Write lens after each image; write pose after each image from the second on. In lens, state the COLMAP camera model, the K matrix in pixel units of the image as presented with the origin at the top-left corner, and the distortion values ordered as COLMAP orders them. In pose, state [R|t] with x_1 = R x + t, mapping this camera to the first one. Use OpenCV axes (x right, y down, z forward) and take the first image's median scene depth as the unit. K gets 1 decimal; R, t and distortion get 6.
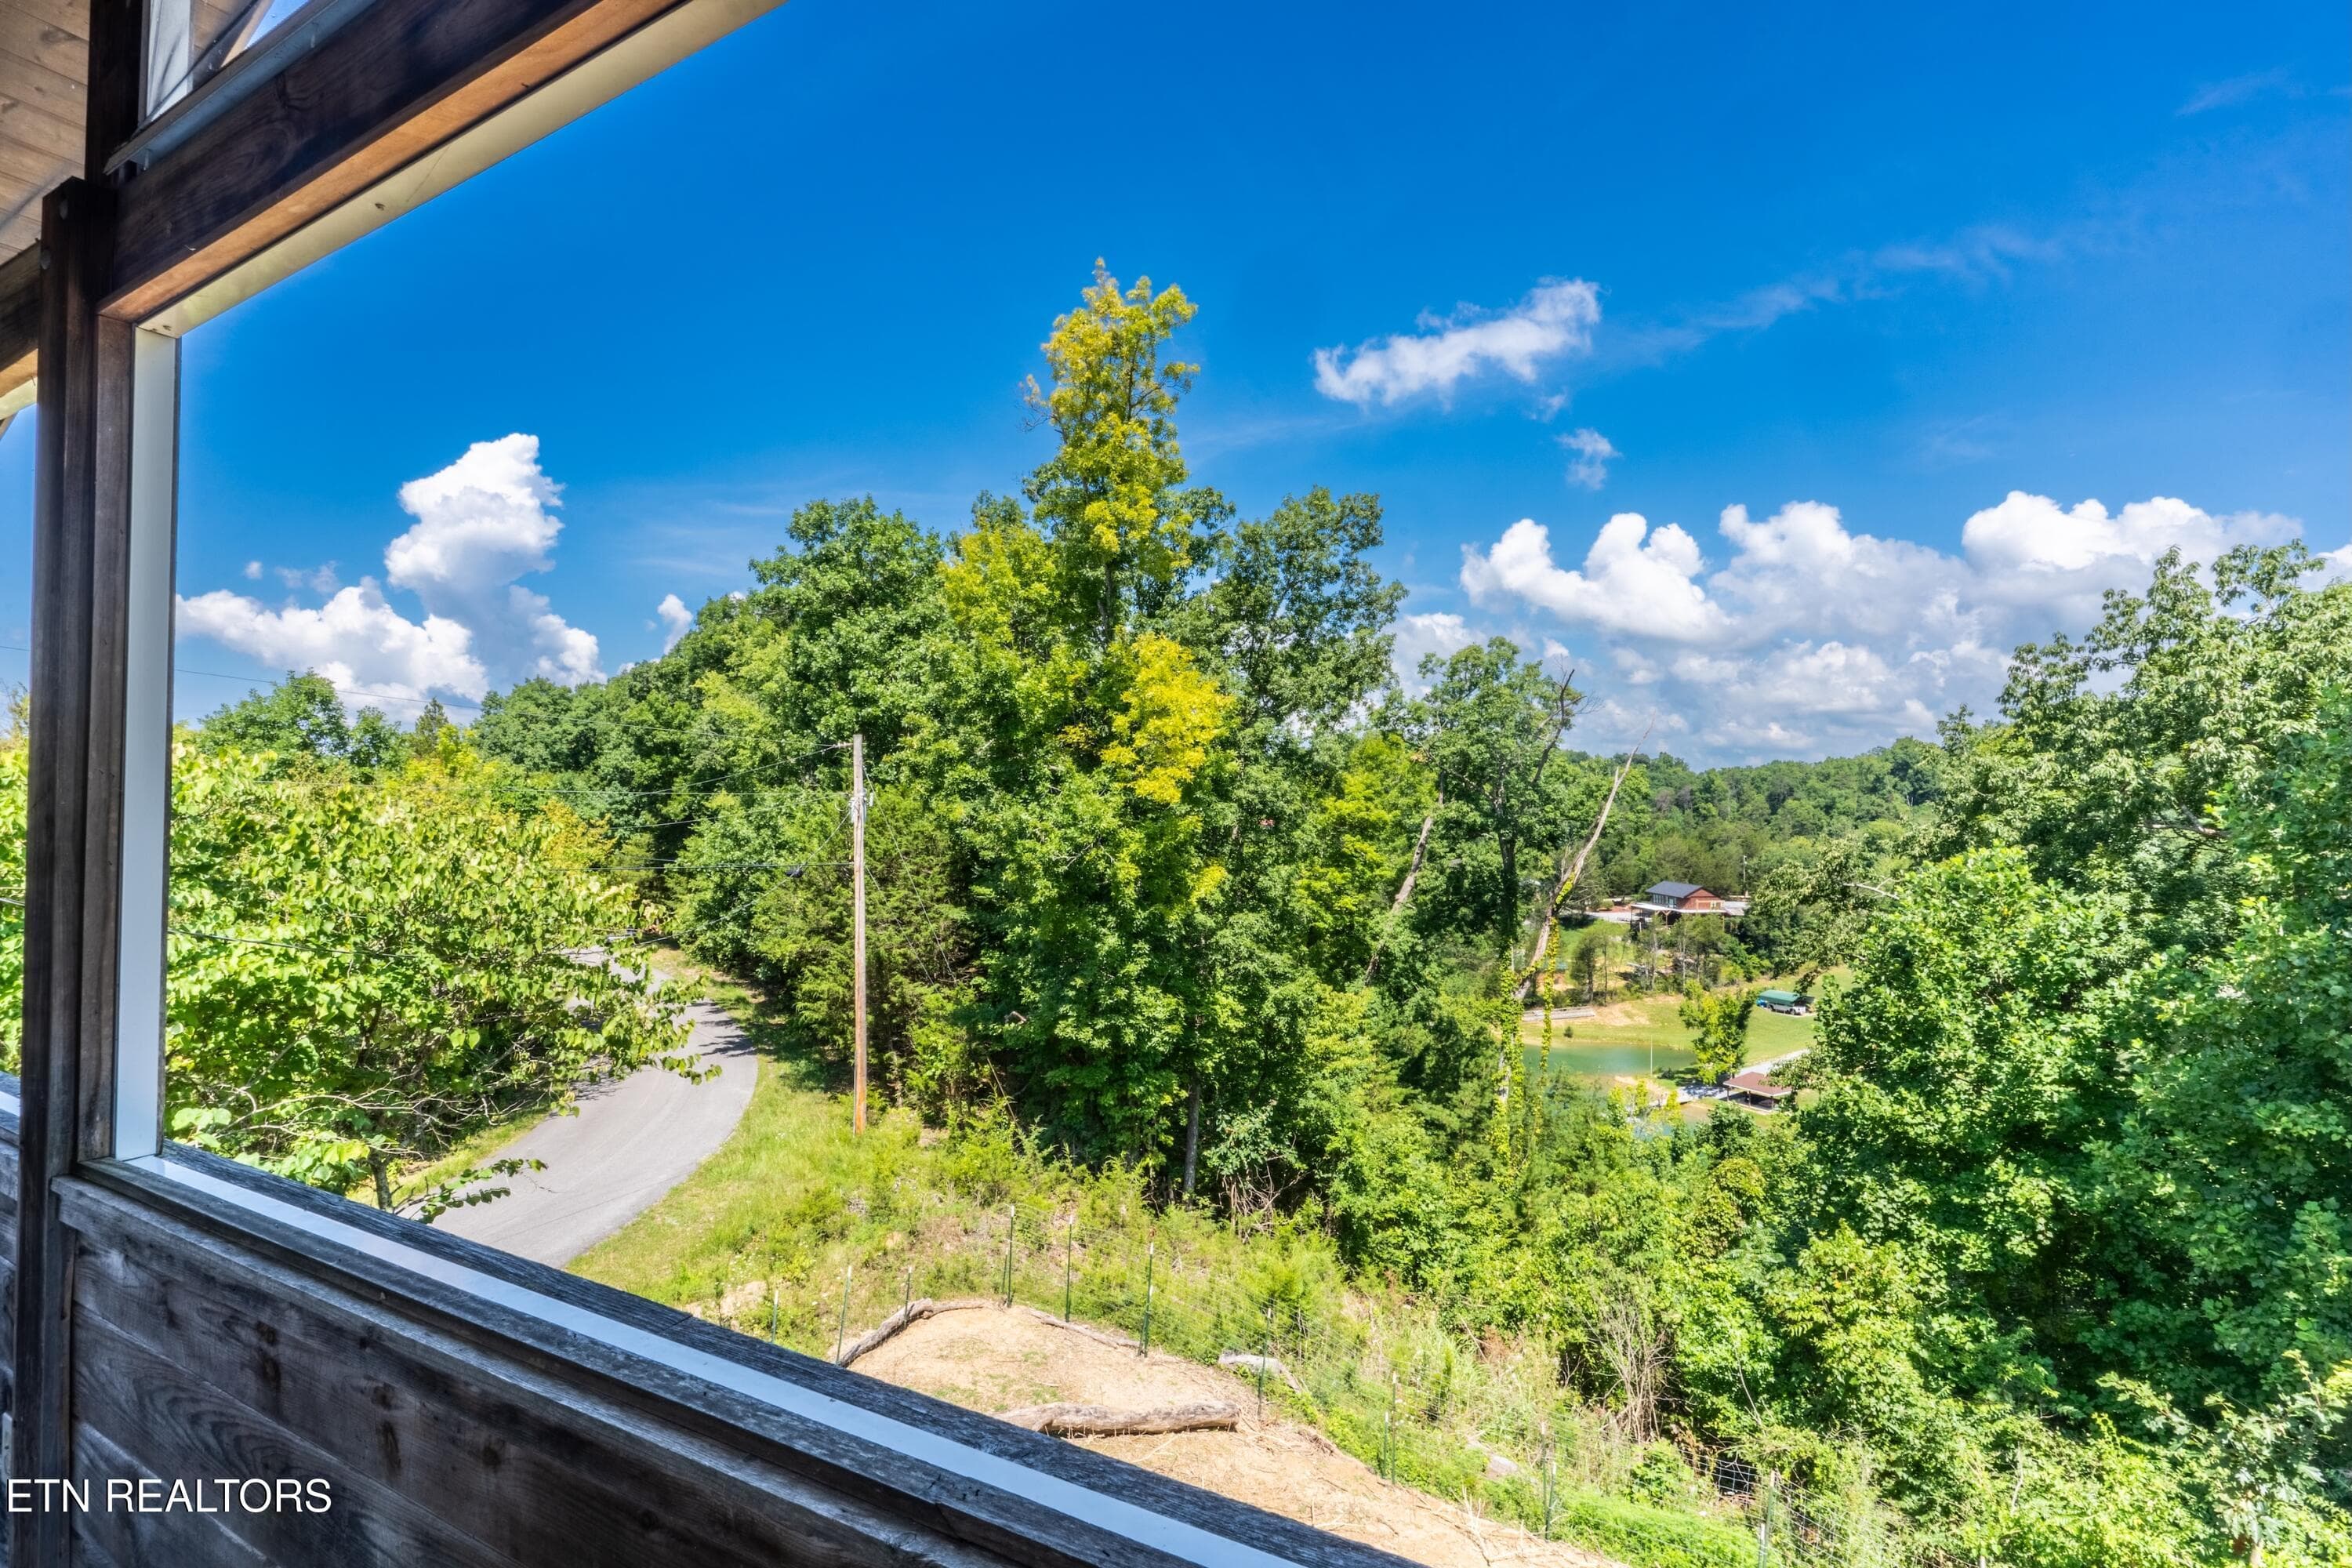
lens RADIAL K [[1125.8, 0, 1169.0], [0, 1125.8, 789.3], [0, 0, 1]] dist [-0.001861, -0.000574]
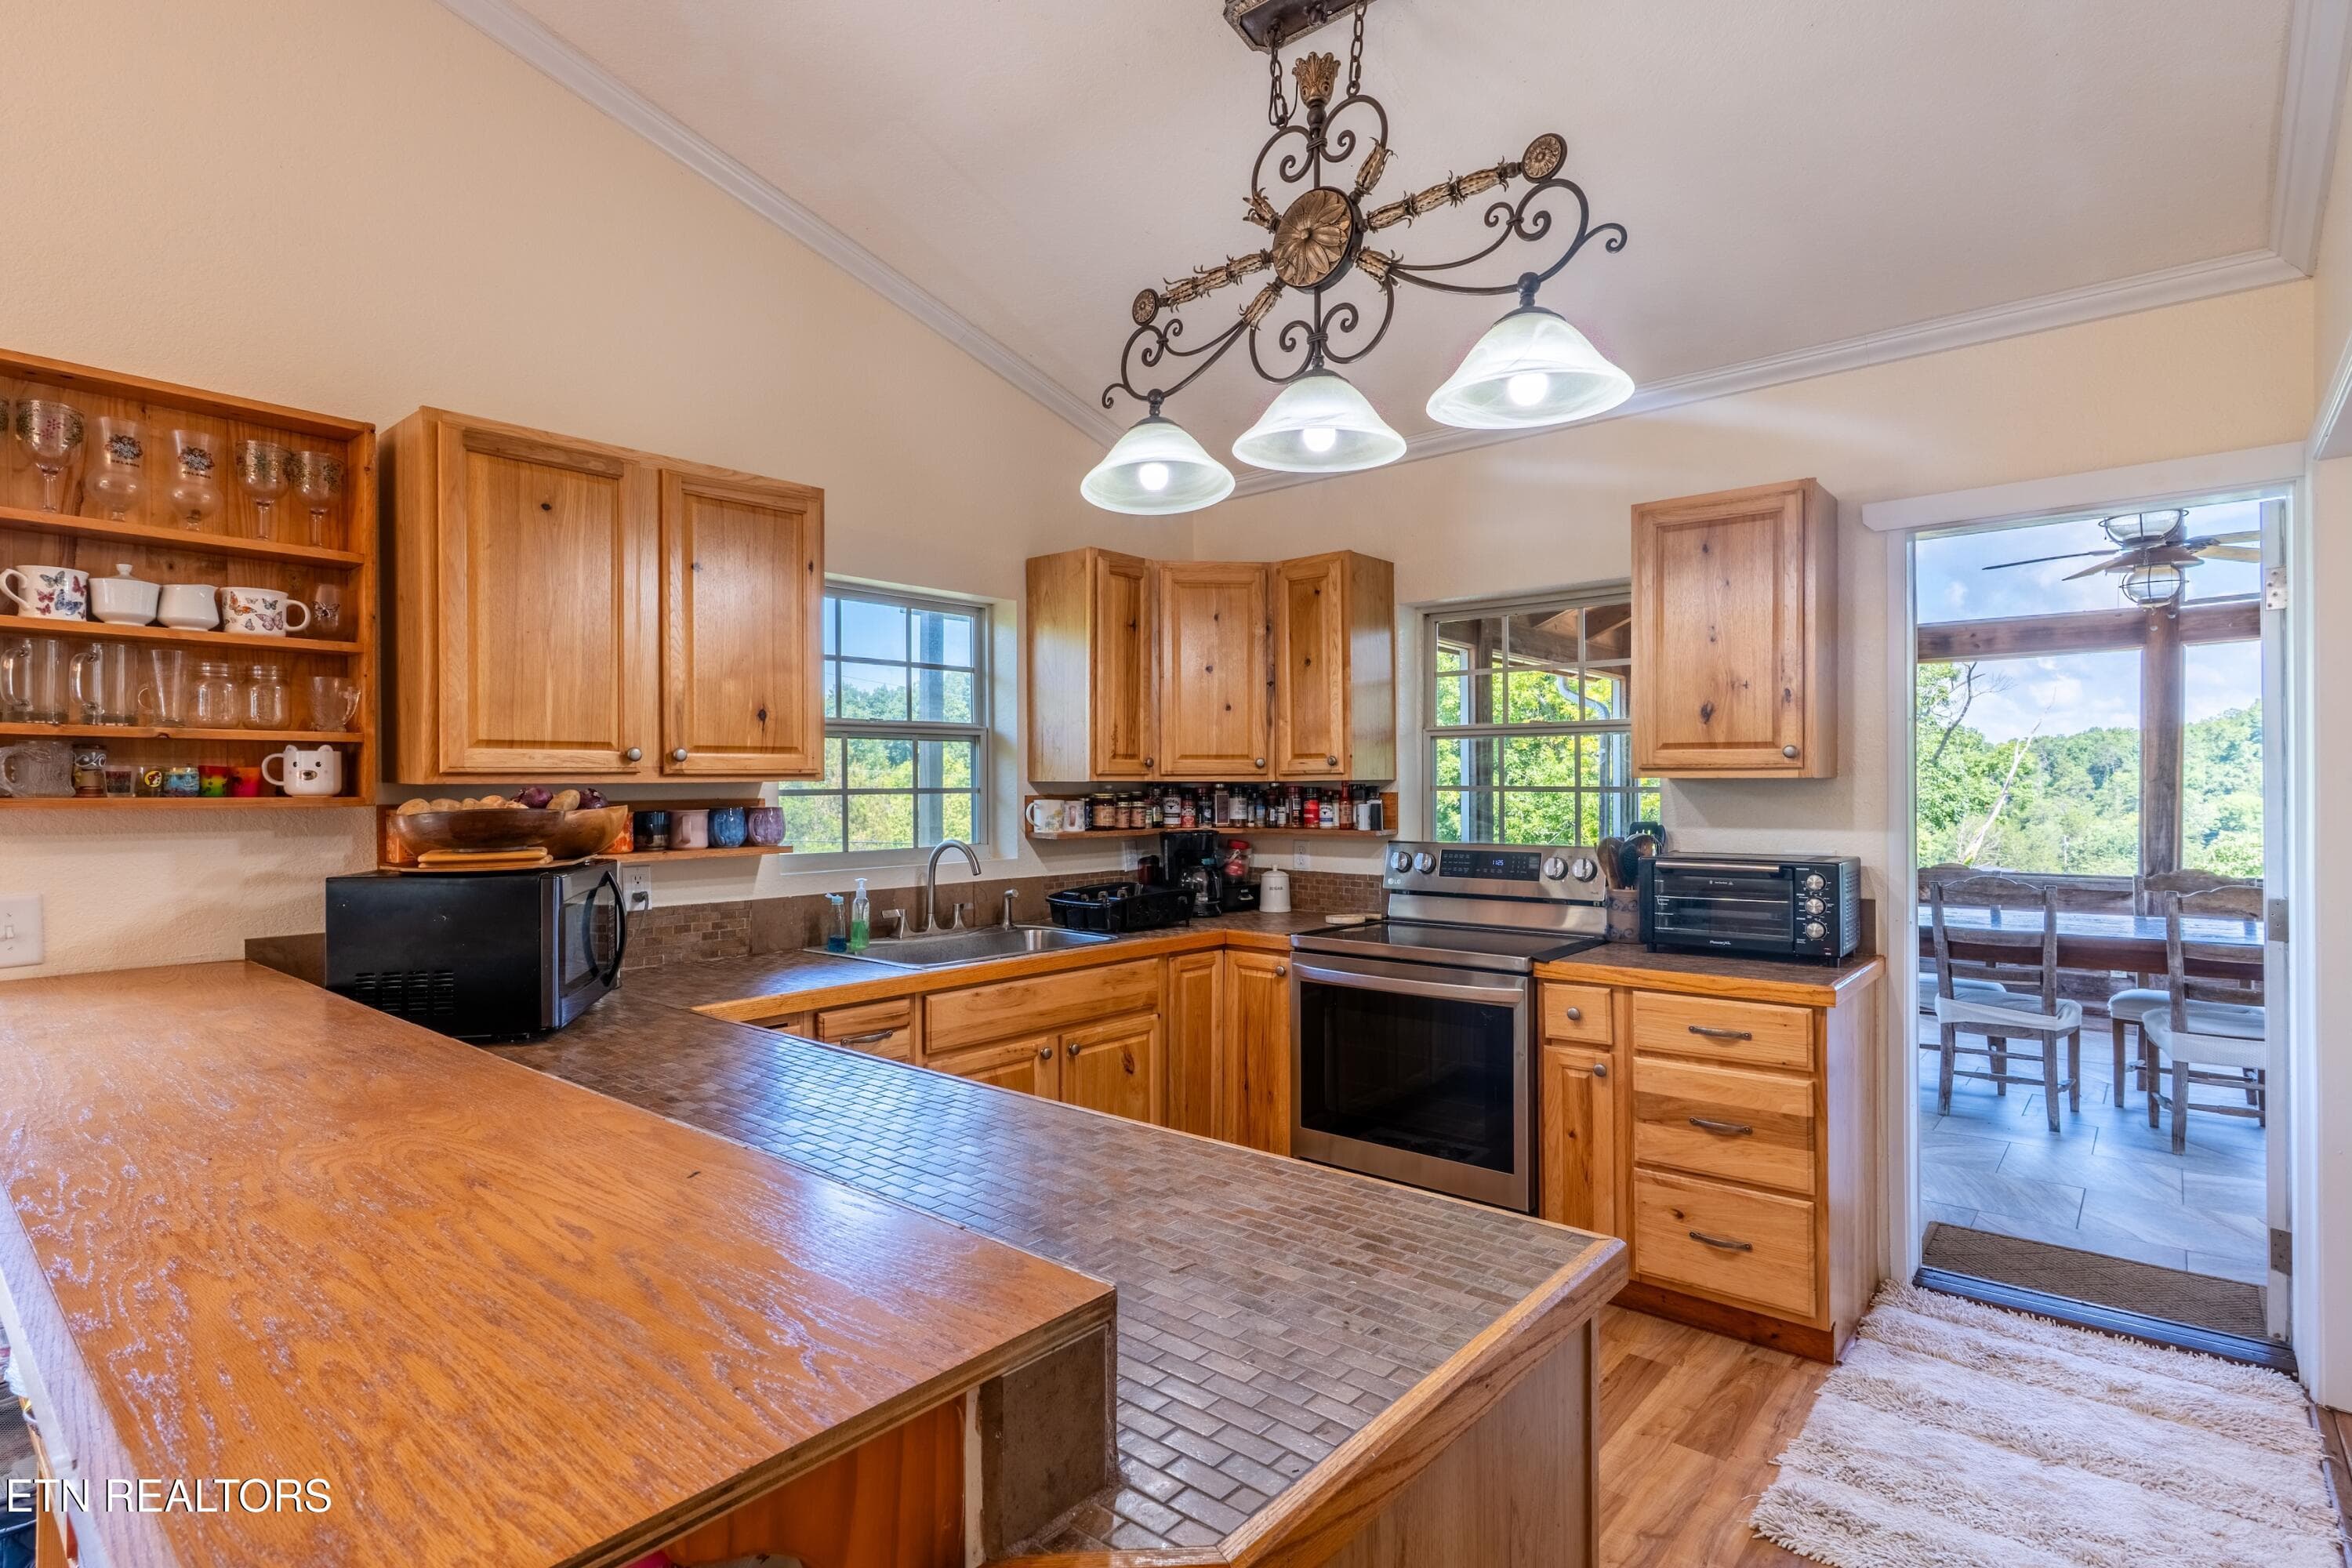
lens RADIAL K [[1150.4, 0, 1175.0], [0, 1150.4, 784.0], [0, 0, 1]] dist [-0.002269, 0.000066]
pose [[0.984176, -0.017589, -0.176321, -0.223896], [0.018850, 0.999807, 0.005482, -0.003514], [0.176190, -0.008719, 0.984317, -0.206080]]
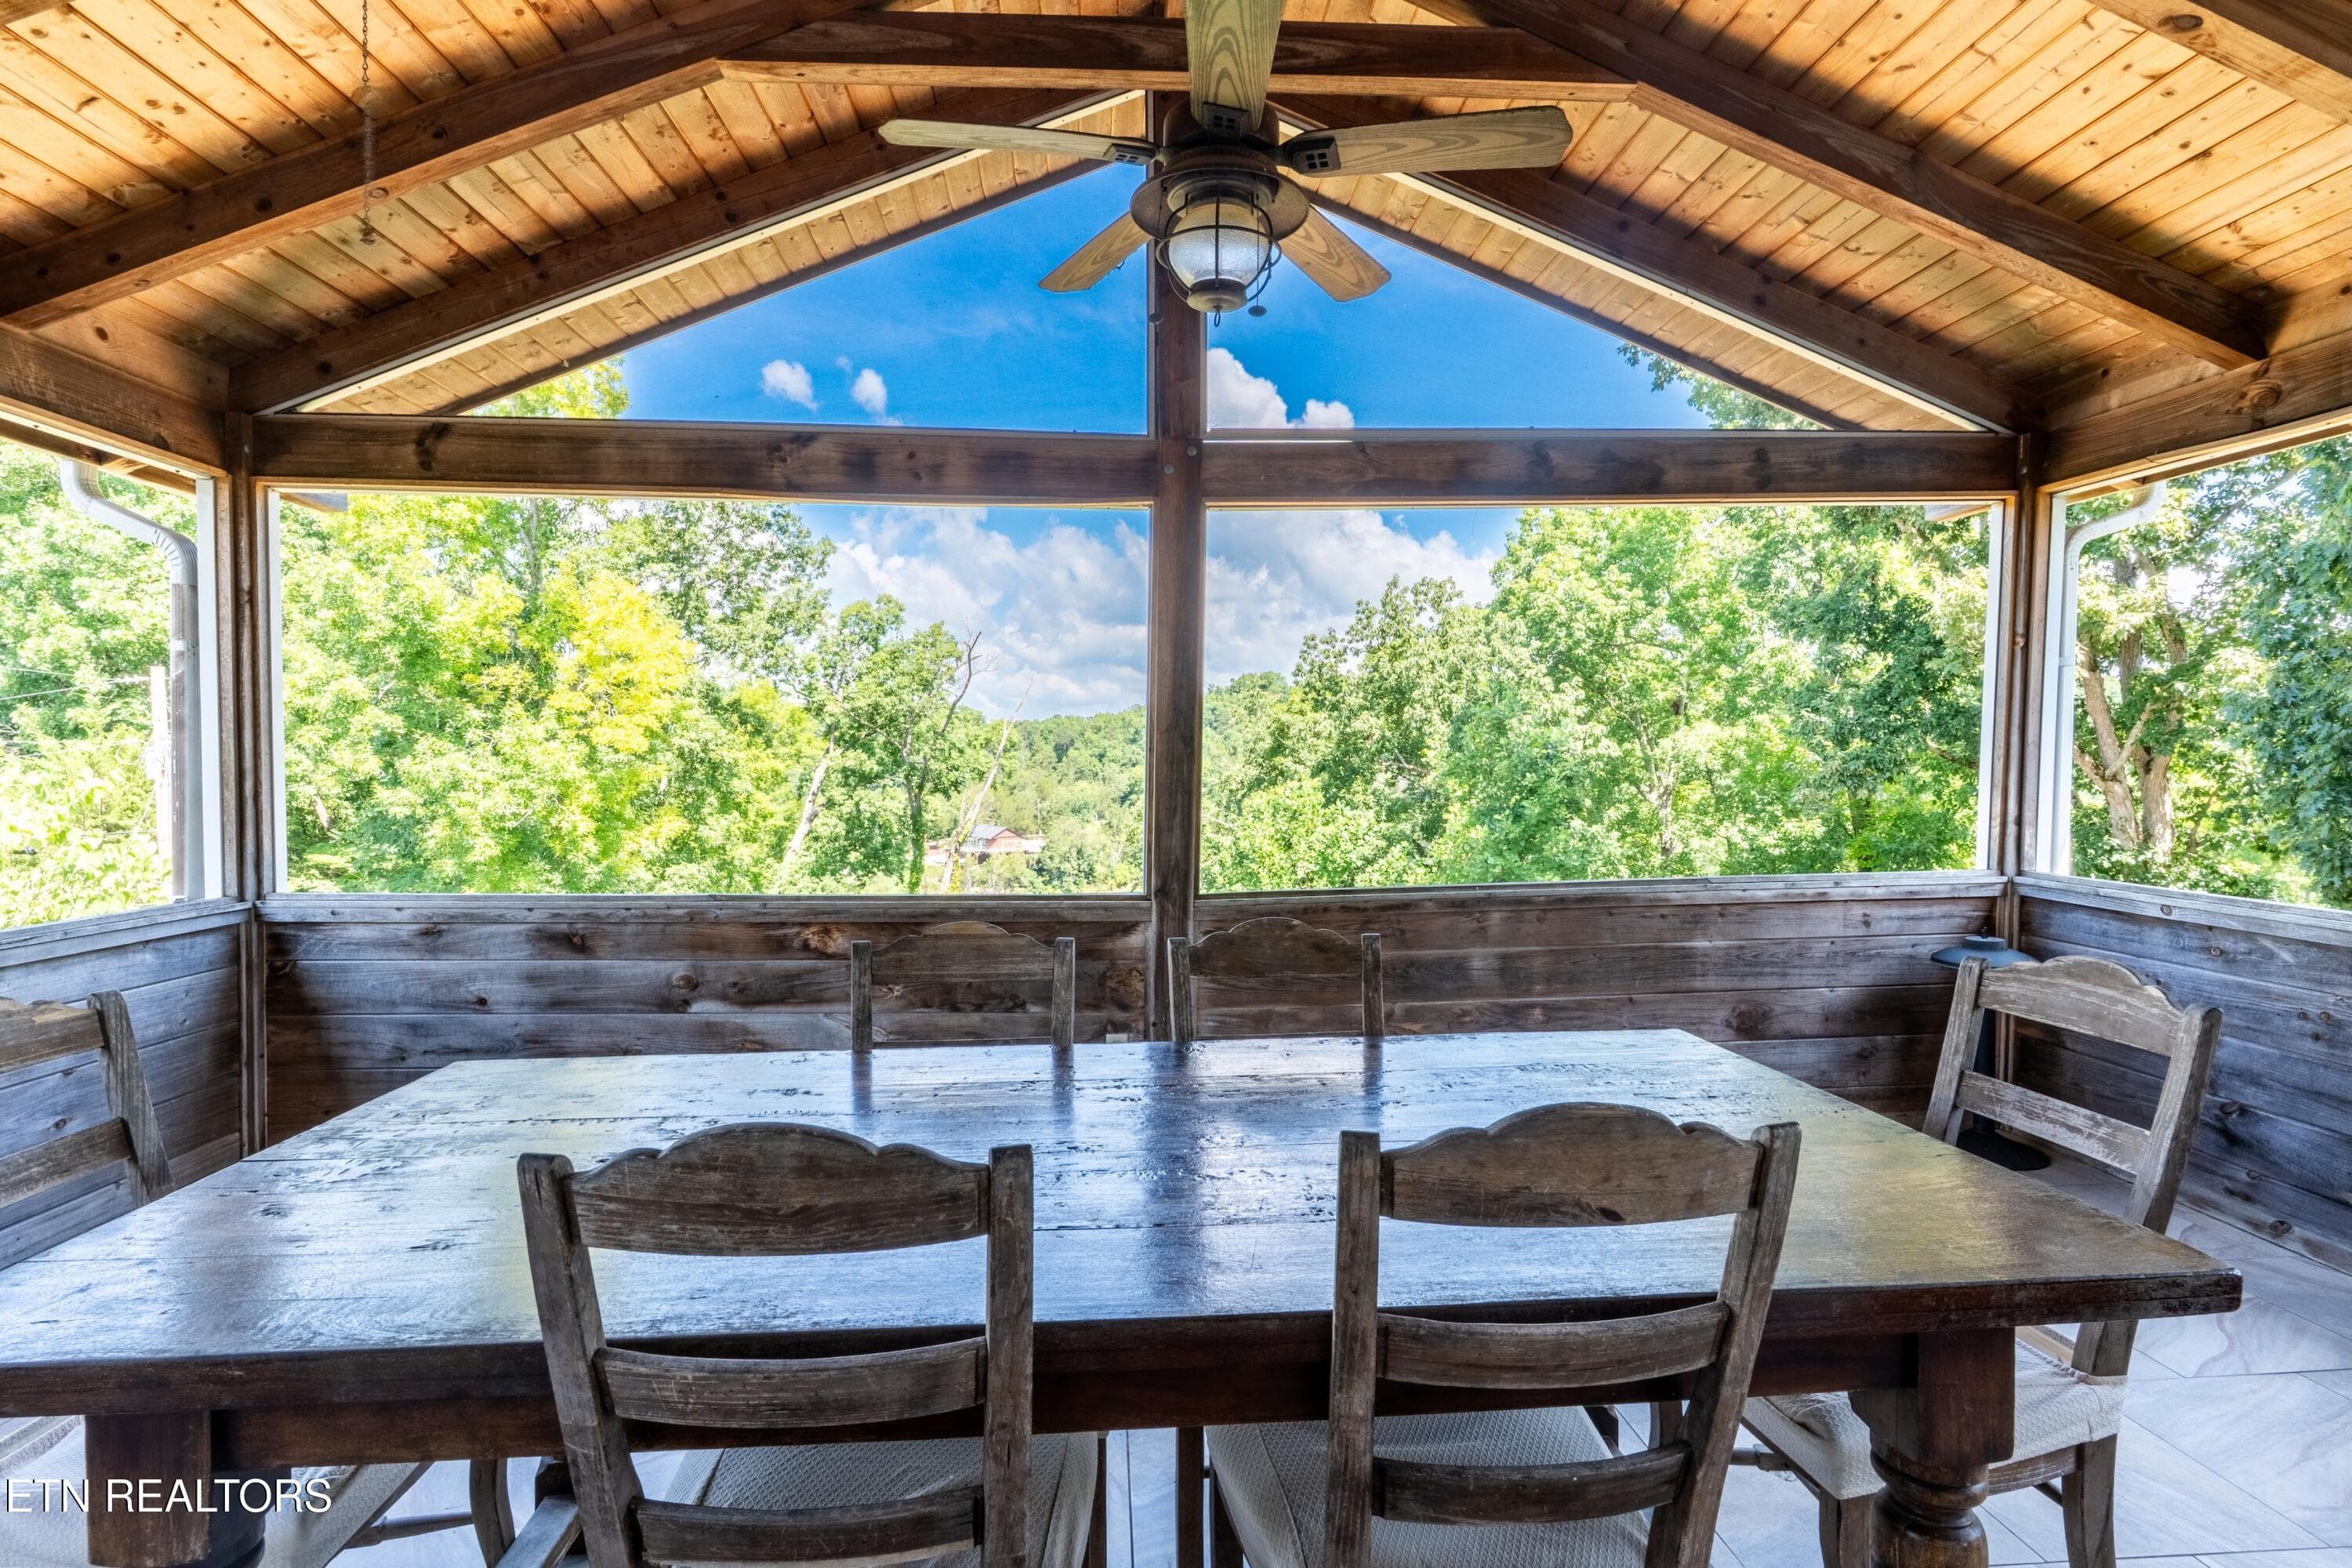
lens RADIAL K [[1125.8, 0, 1169.0], [0, 1125.8, 789.3], [0, 0, 1]] dist [-0.001861, -0.000574]
pose [[0.827111, -0.023218, 0.561559, -0.142473], [-0.001308, 0.999064, 0.043233, 0.002013], [-0.562038, -0.036492, 0.826306, -0.048560]]
